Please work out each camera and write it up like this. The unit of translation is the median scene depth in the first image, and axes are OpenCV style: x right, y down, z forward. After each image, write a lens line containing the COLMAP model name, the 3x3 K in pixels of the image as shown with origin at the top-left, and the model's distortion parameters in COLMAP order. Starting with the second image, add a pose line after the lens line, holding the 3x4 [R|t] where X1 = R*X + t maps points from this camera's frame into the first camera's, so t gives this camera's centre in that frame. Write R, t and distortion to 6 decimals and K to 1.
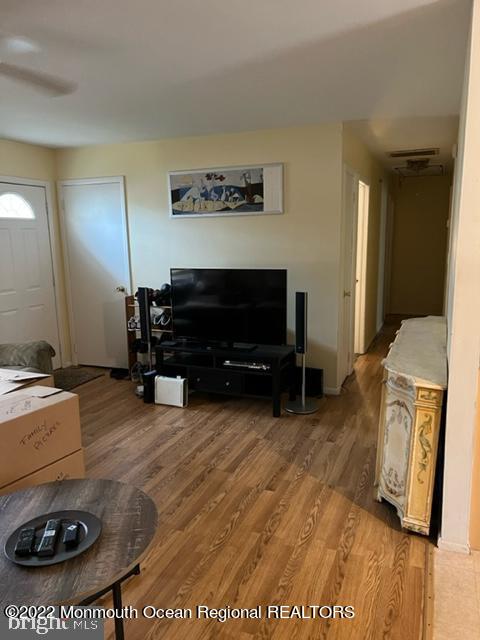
lens RADIAL K [[472.2, 0, 240.7], [0, 472.2, 323.9], [0, 0, 1]] dist [0.017316, -0.004146]
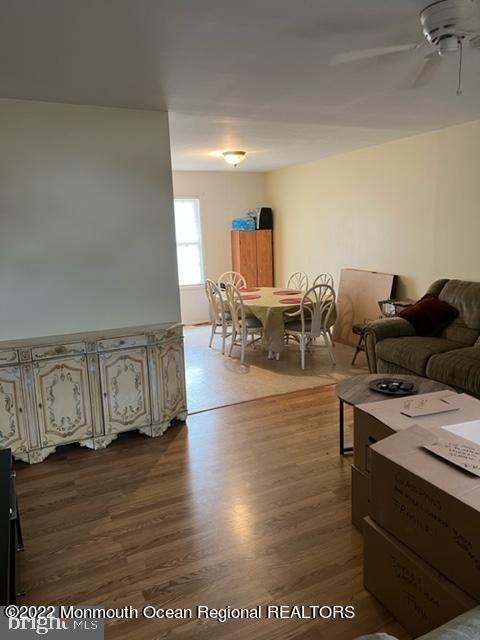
lens RADIAL K [[472.2, 0, 240.7], [0, 472.2, 323.9], [0, 0, 1]] dist [0.017316, -0.004146]
pose [[-0.740353, -0.097456, 0.665116, -0.496212], [0.165620, 0.932490, 0.320988, -0.211353], [-0.651496, 0.347801, -0.674231, 1.093005]]
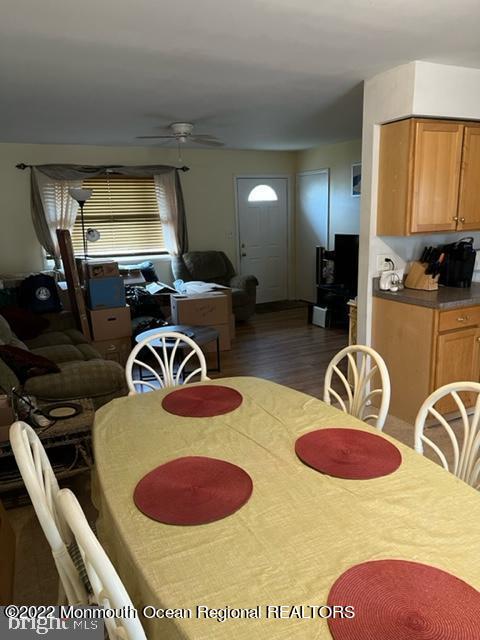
lens RADIAL K [[472.2, 0, 240.7], [0, 472.2, 323.9], [0, 0, 1]] dist [0.017316, -0.004146]
pose [[0.749378, 0.143245, -0.646463, 0.668652], [-0.098115, 0.989563, 0.105536, 0.033390], [0.654833, -0.015659, 0.755611, -0.315230]]
